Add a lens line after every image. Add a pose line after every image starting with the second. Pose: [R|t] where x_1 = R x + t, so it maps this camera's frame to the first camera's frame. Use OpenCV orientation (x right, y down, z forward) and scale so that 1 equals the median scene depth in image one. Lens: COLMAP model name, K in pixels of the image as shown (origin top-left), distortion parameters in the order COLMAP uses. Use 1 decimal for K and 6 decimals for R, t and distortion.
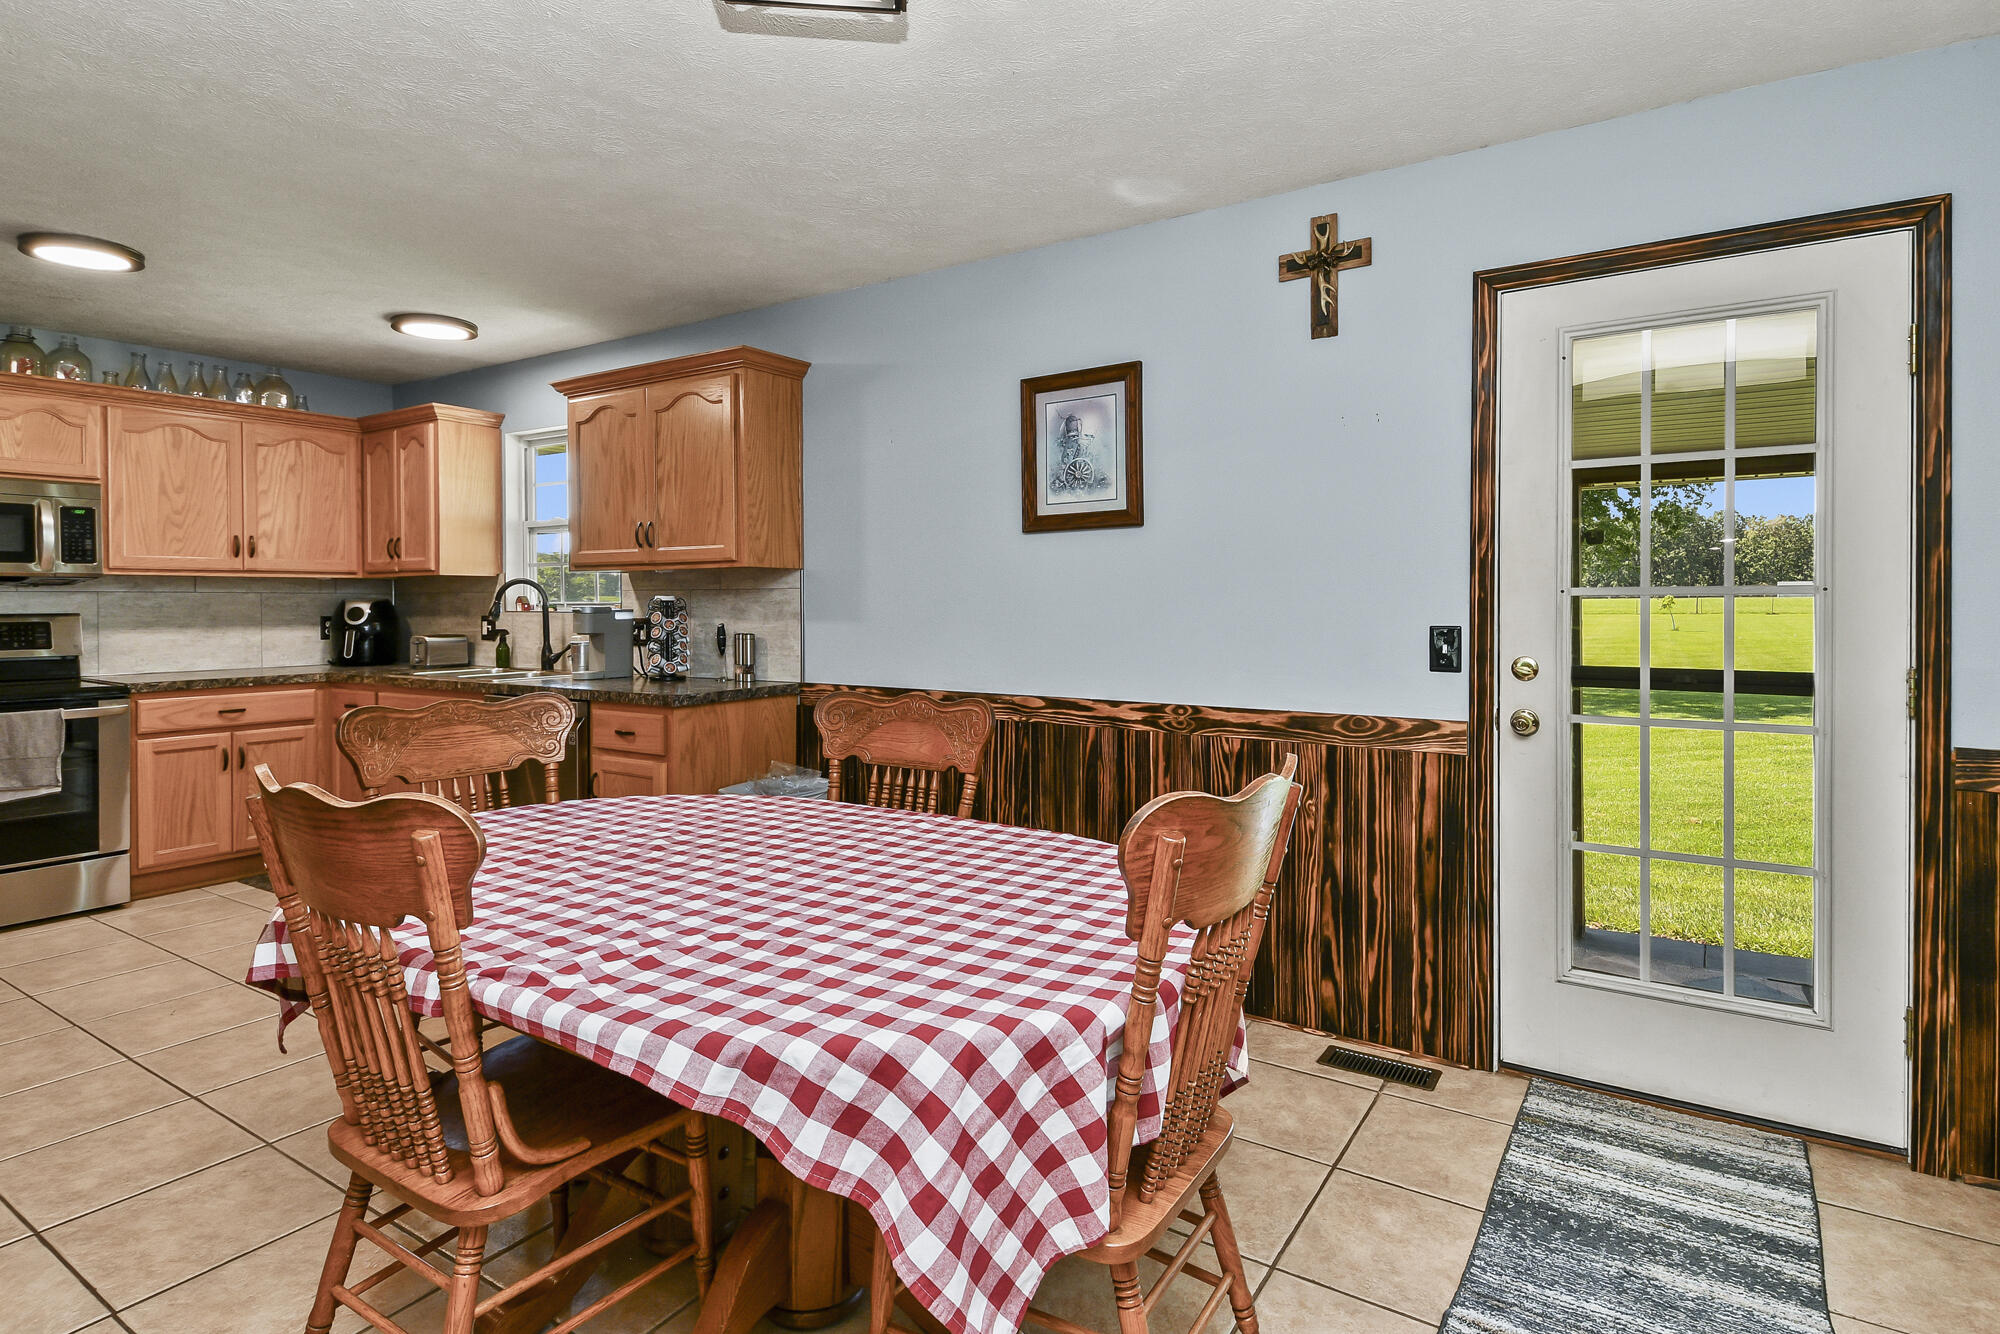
lens RADIAL K [[1035.3, 0, 991.4], [0, 1035.3, 612.2], [0, 0, 1]] dist [0.000974, -0.006895]
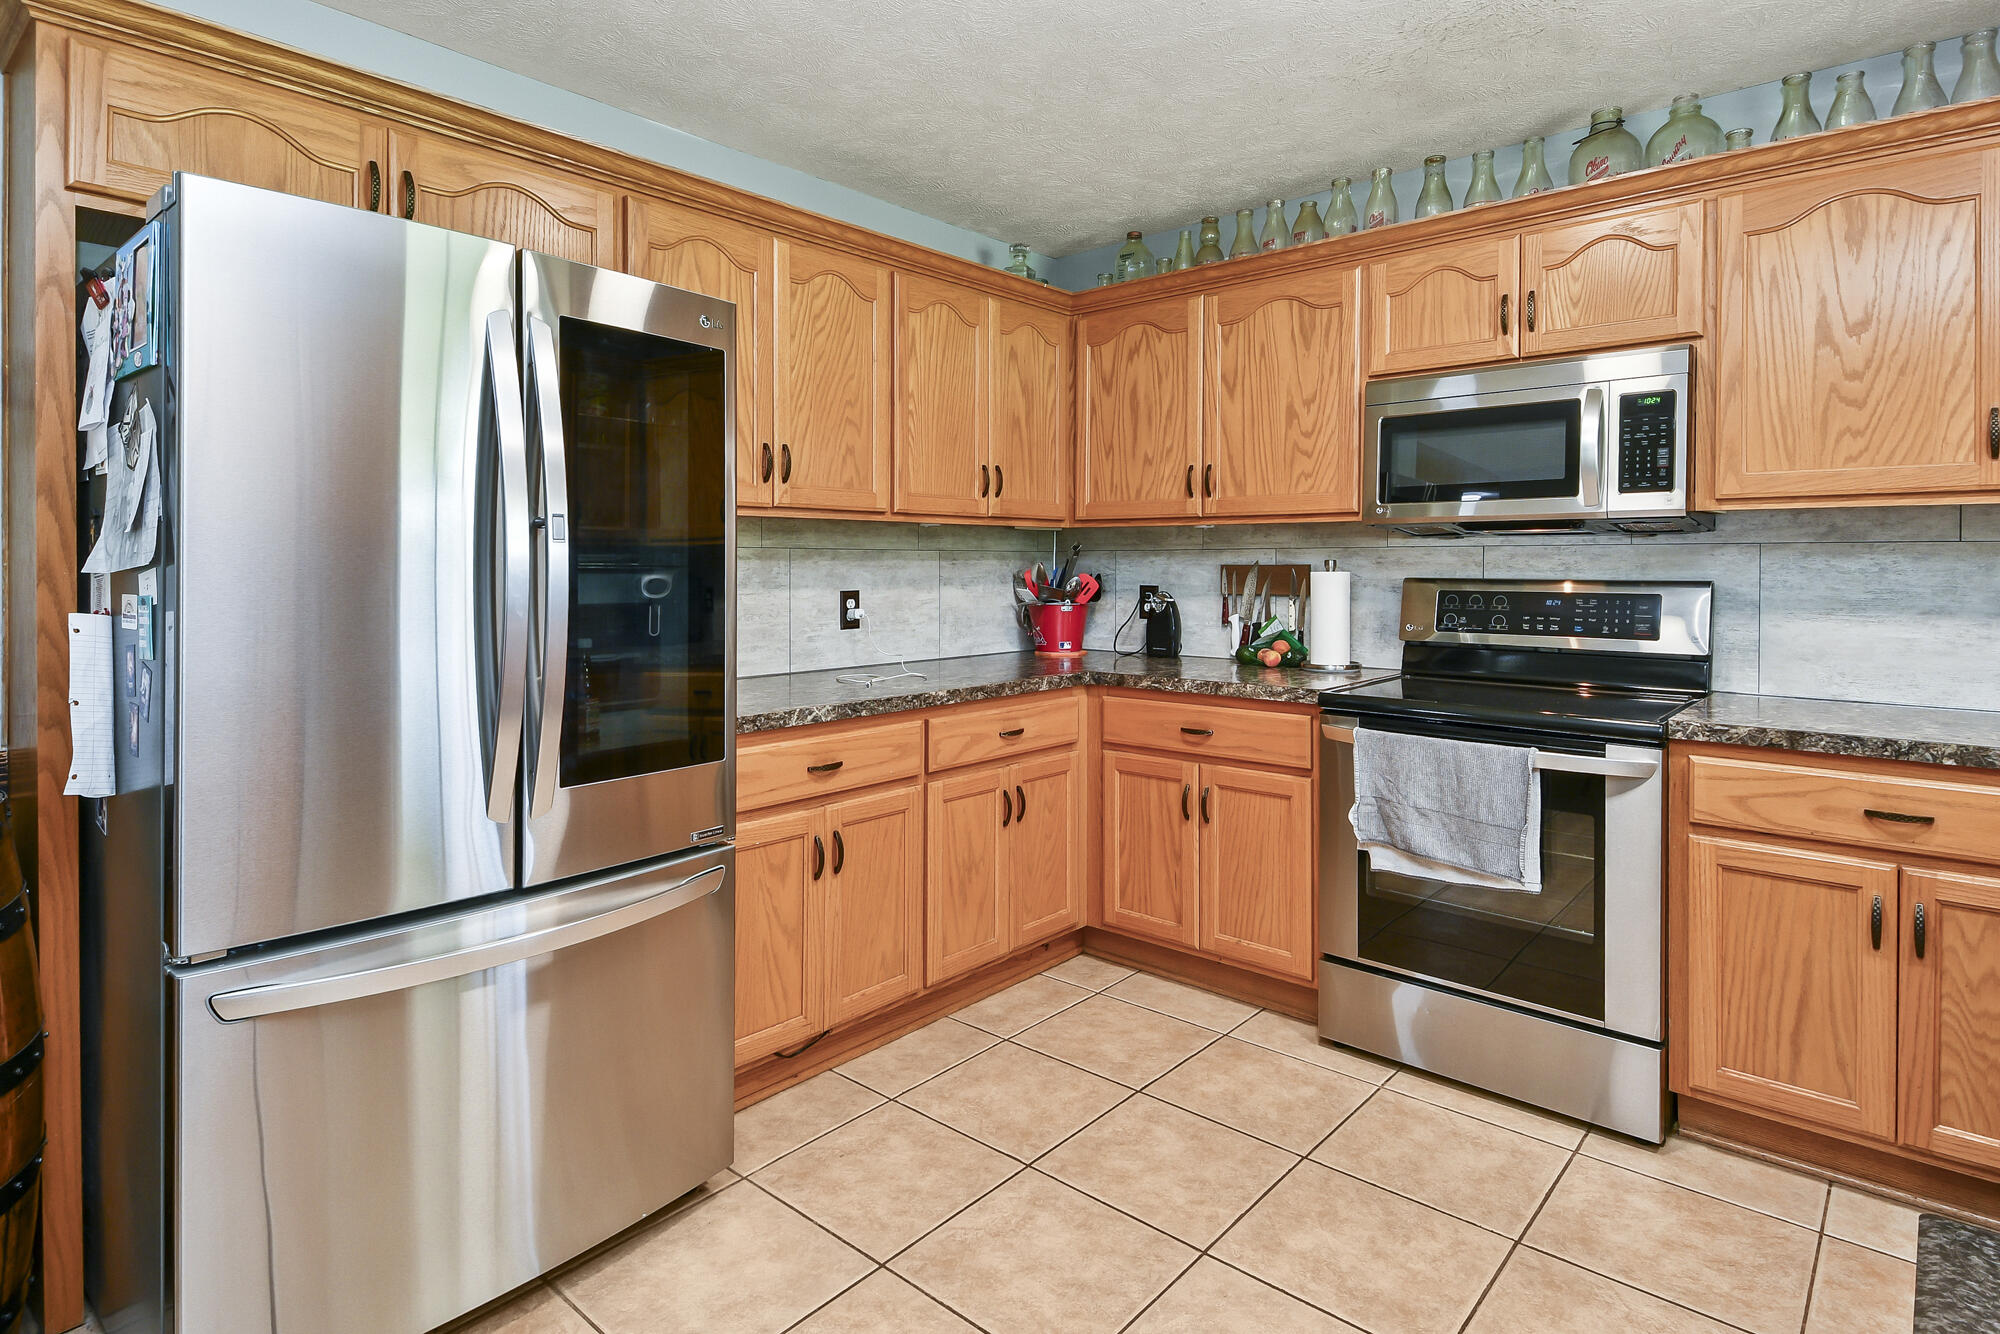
lens RADIAL K [[1035.3, 0, 988.5], [0, 1035.3, 572.9], [0, 0, 1]] dist [0.000974, -0.006895]
pose [[-0.154242, 0.008803, -0.987994, -0.255086], [-0.011370, 0.999878, 0.010684, -0.005273], [0.987968, 0.012882, -0.154123, 0.688015]]
